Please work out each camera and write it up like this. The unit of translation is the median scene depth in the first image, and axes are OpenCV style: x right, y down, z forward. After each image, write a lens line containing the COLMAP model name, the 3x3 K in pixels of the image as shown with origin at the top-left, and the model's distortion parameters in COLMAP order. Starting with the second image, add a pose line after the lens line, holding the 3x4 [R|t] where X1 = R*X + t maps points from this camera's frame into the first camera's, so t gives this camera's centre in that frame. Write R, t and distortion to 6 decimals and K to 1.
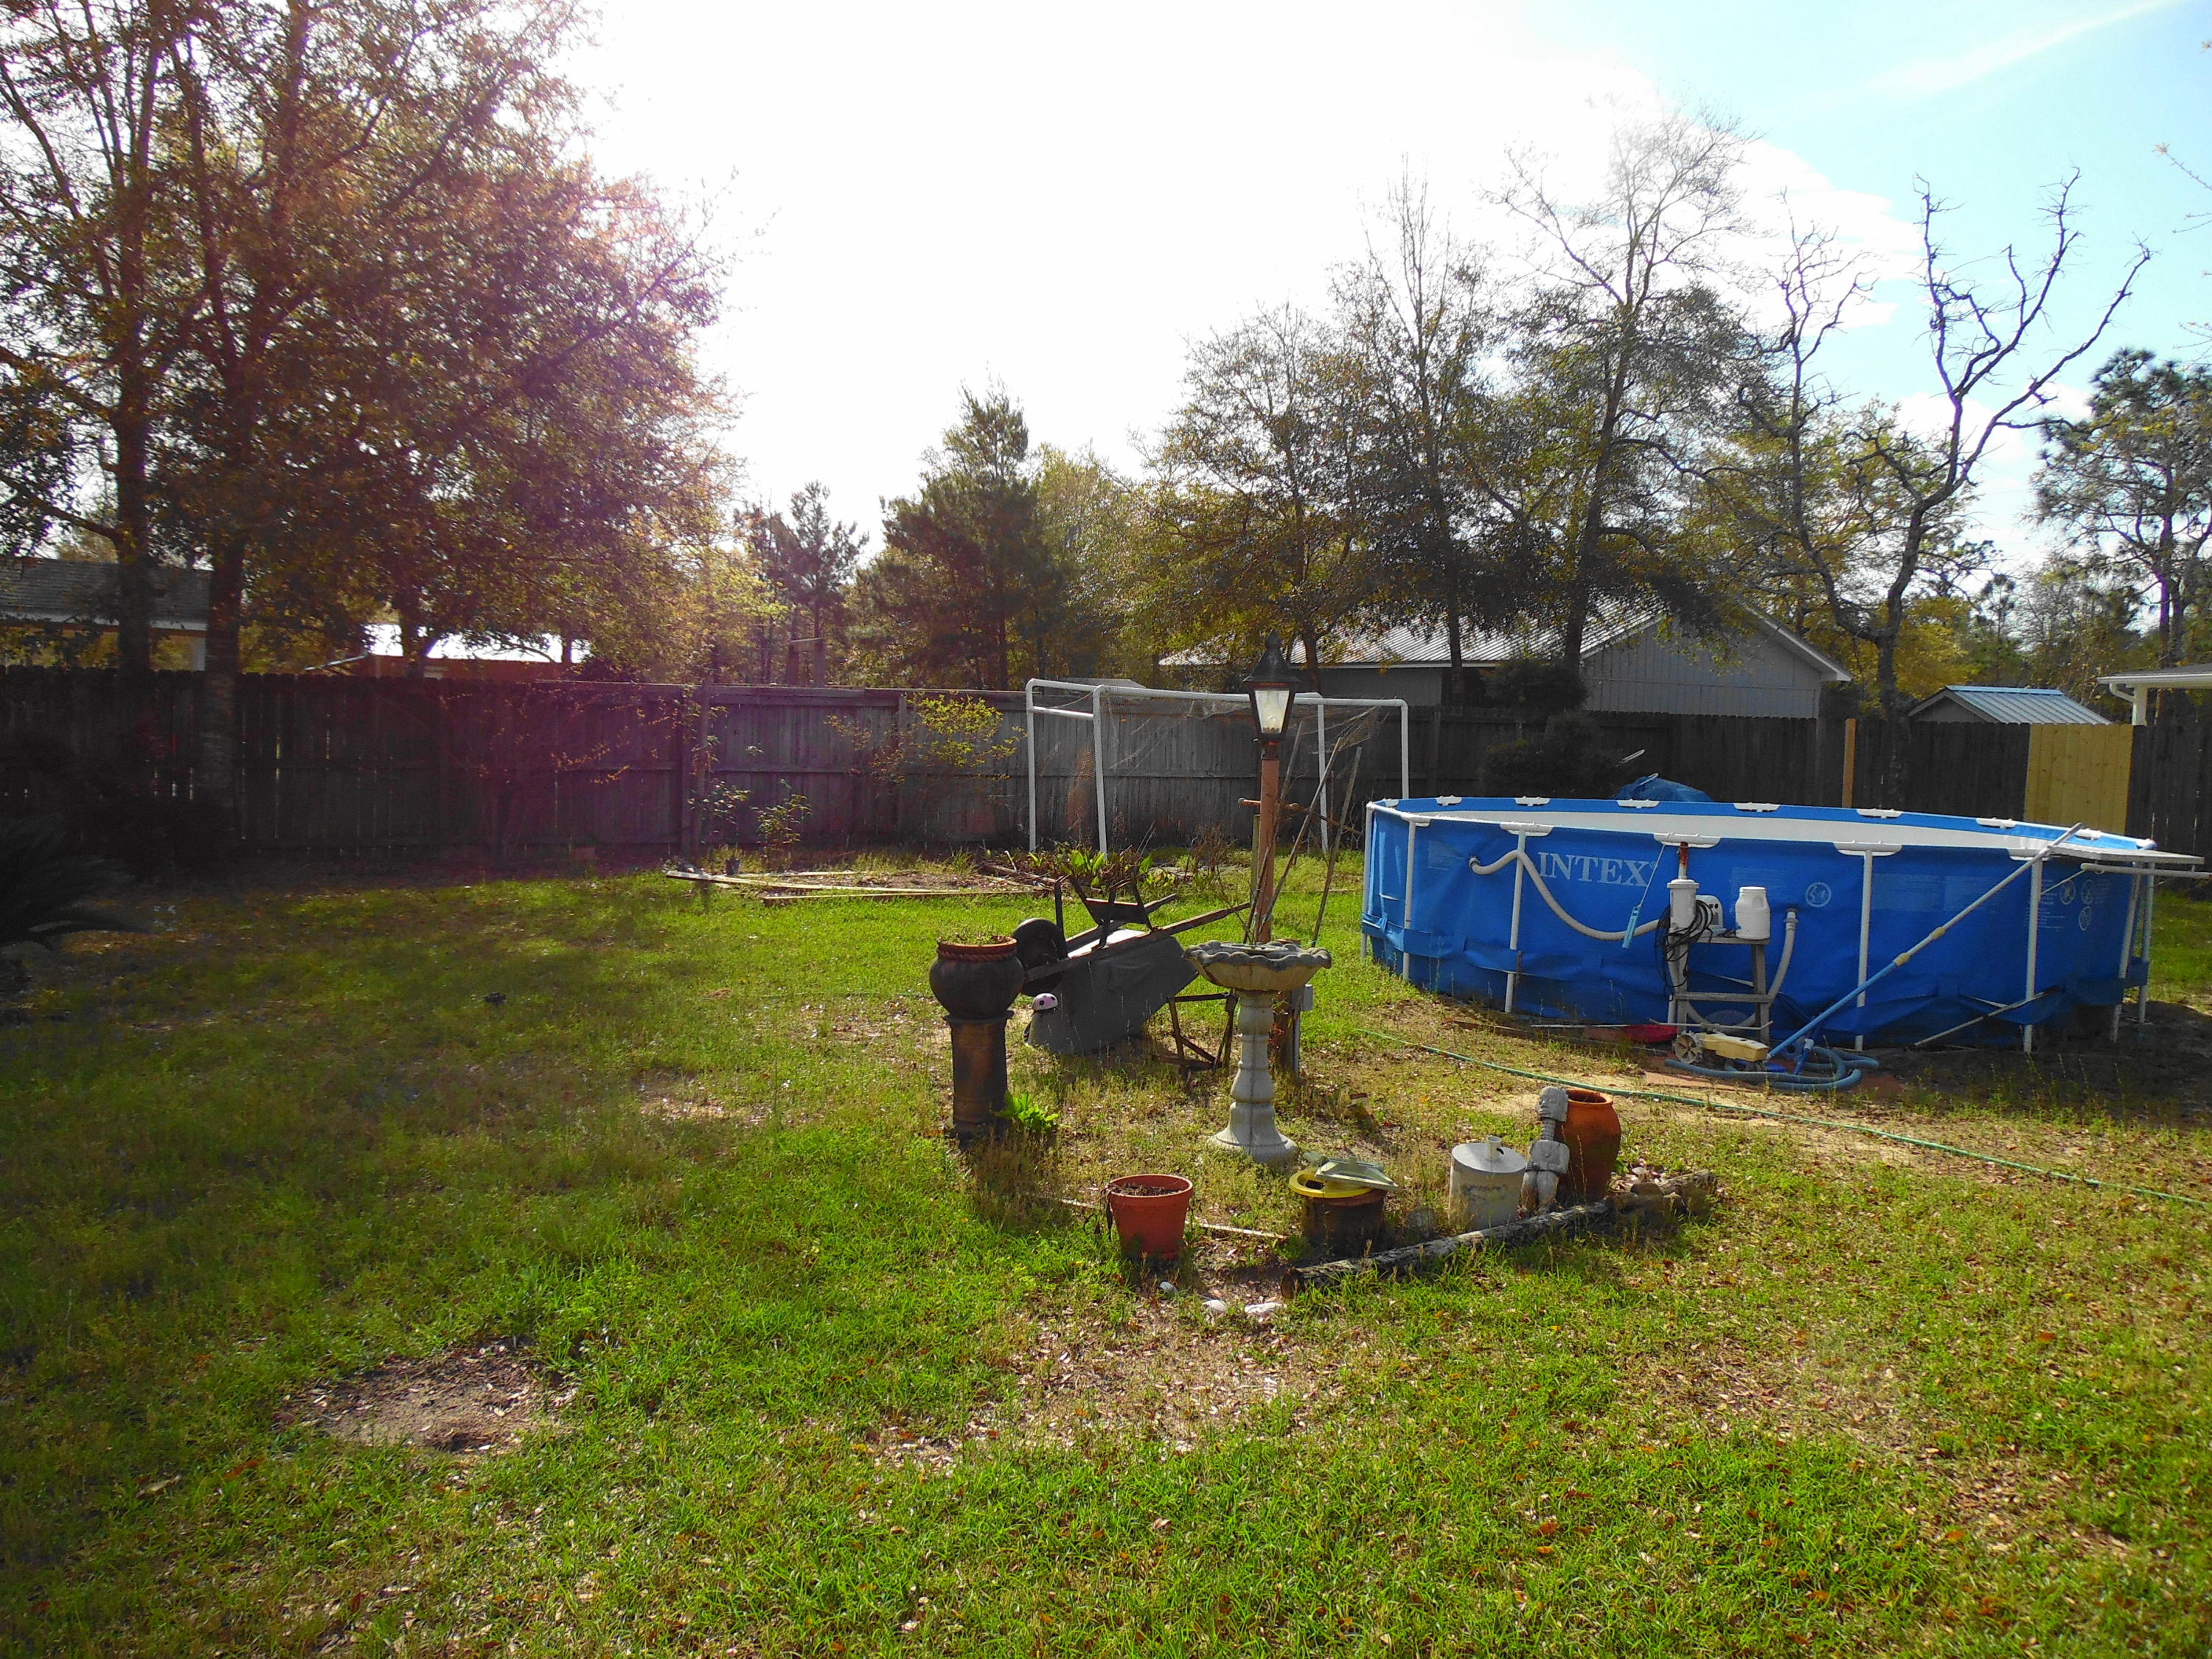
lens RADIAL K [[1655.0, 0, 1110.7], [0, 1655.0, 826.3], [0, 0, 1]] dist [-0.018903, 0.043632]
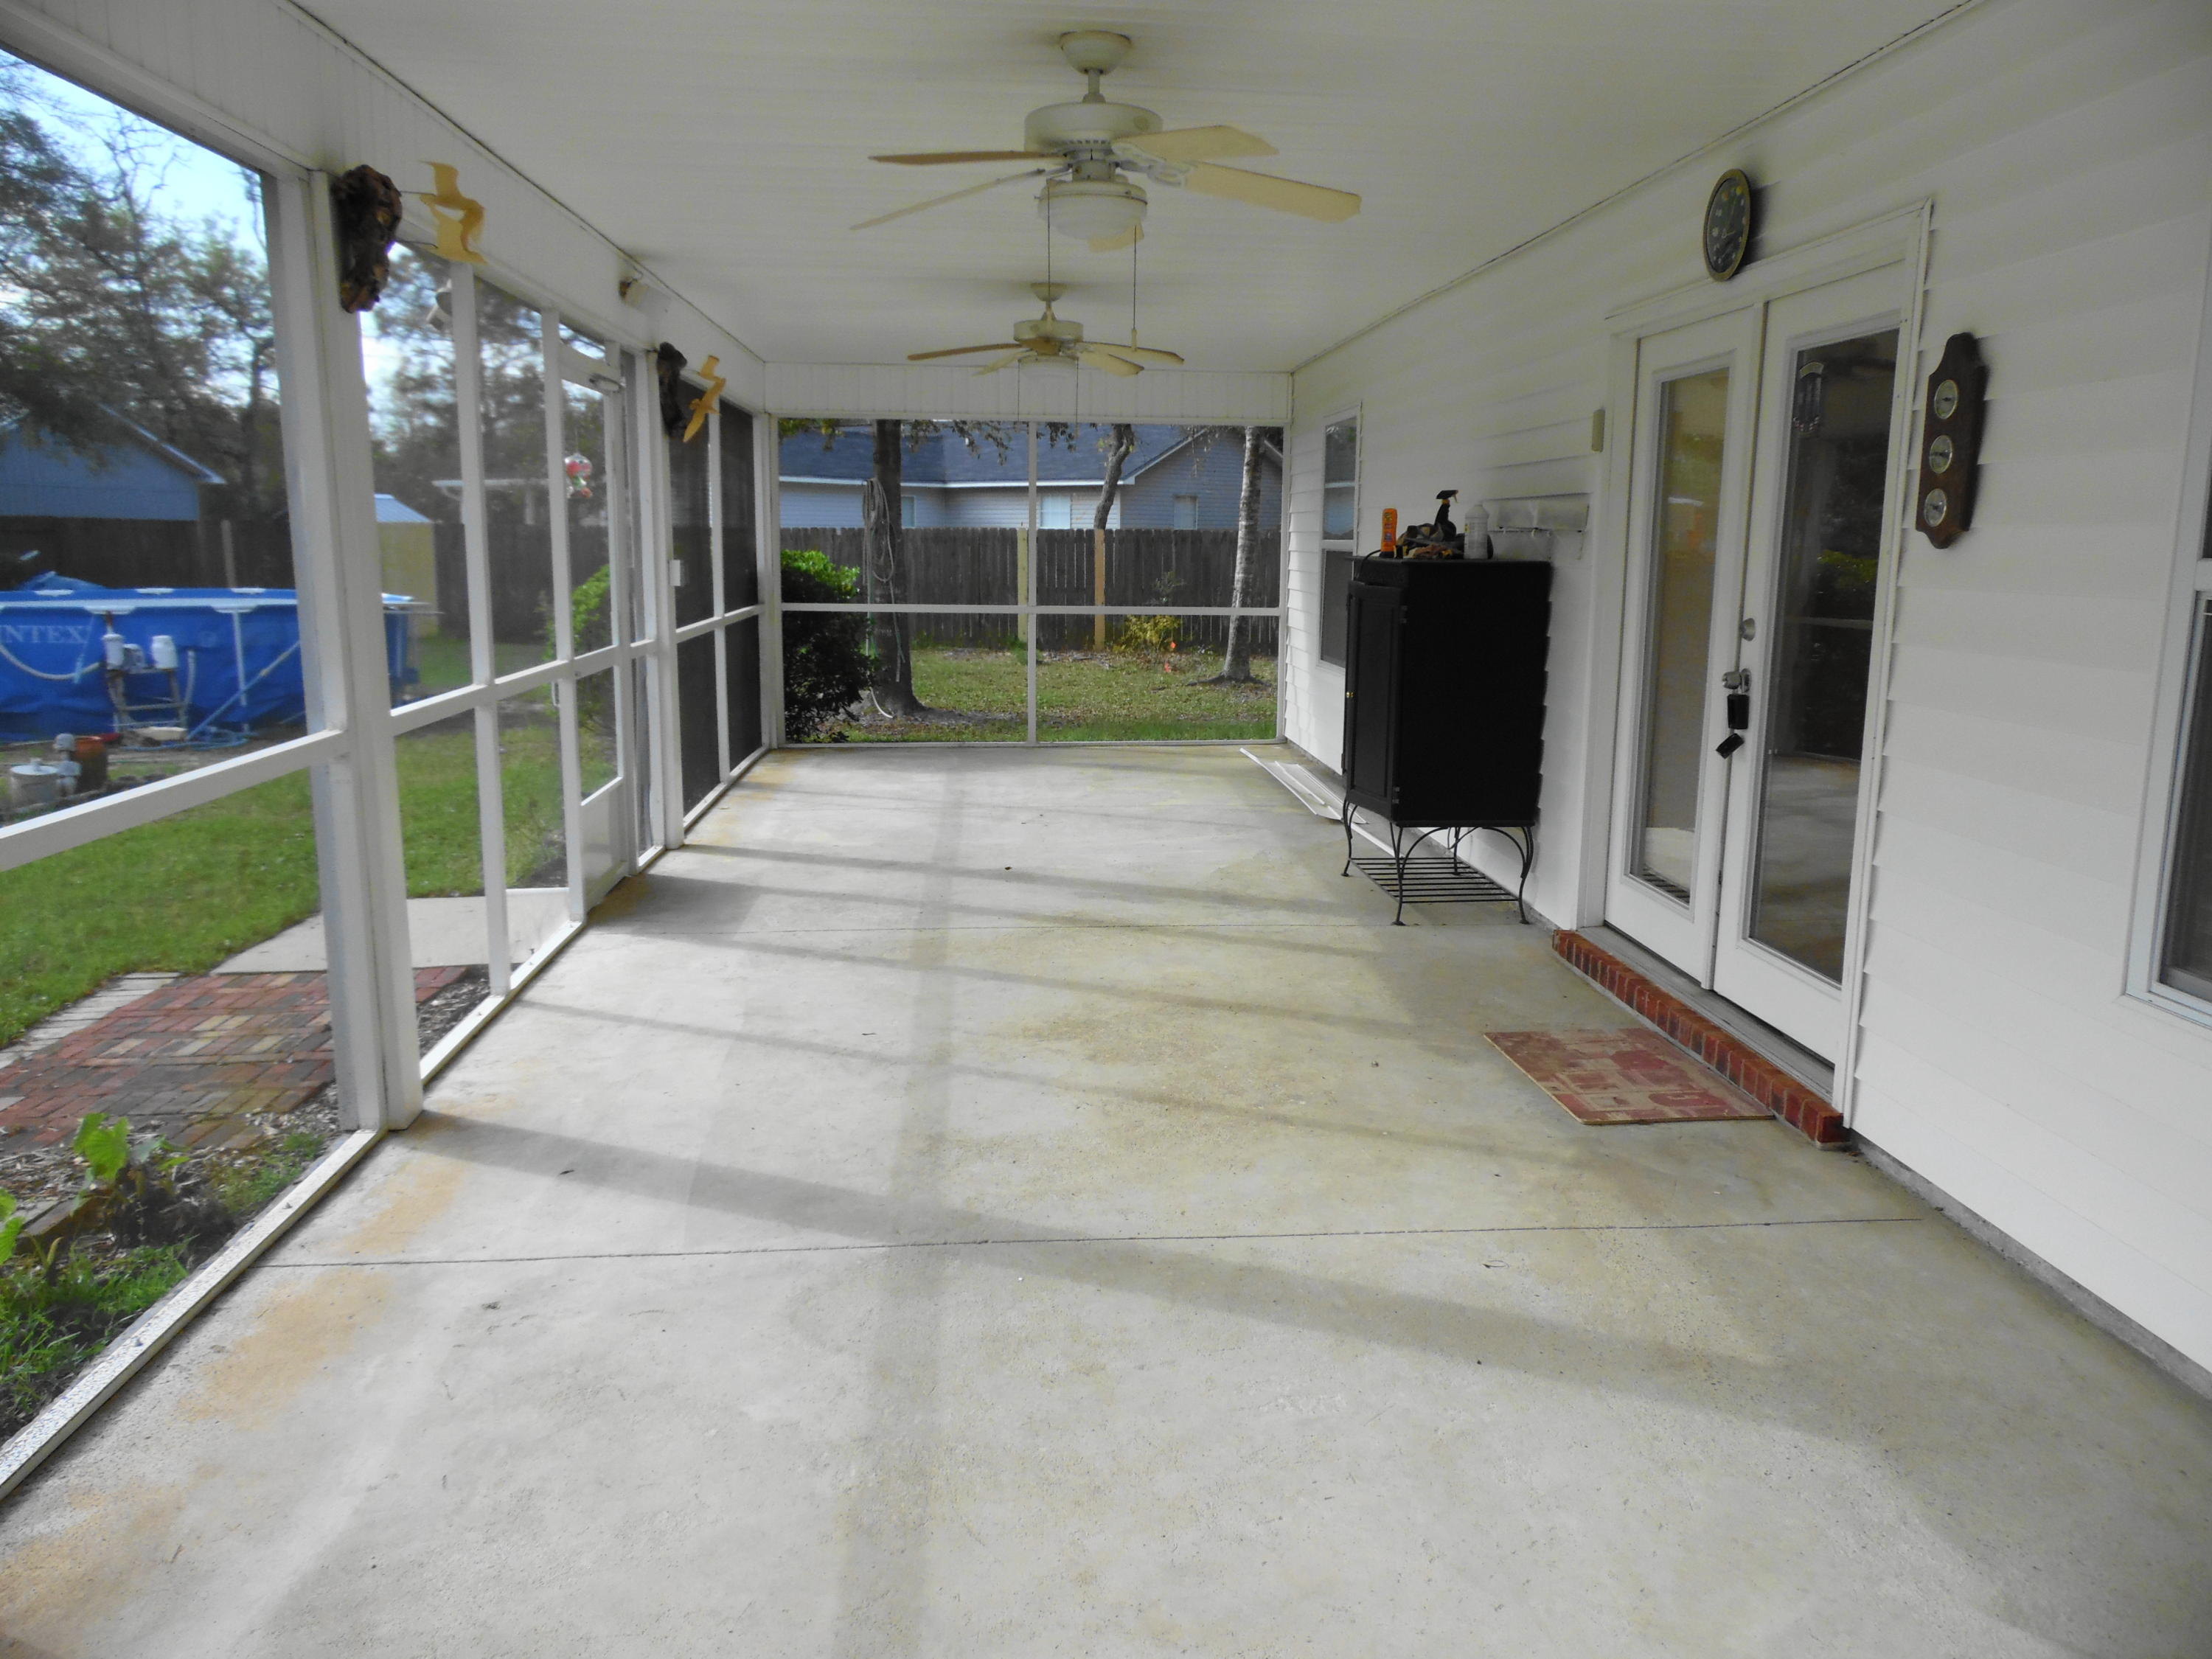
lens RADIAL K [[1655.0, 0, 1106.8], [0, 1655.0, 824.0], [0, 0, 1]] dist [-0.018903, 0.043632]
pose [[0.624751, -0.154132, 0.765460, -0.260082], [0.059941, 0.986898, 0.149797, 0.029335], [-0.778520, -0.047703, 0.625805, -0.640926]]
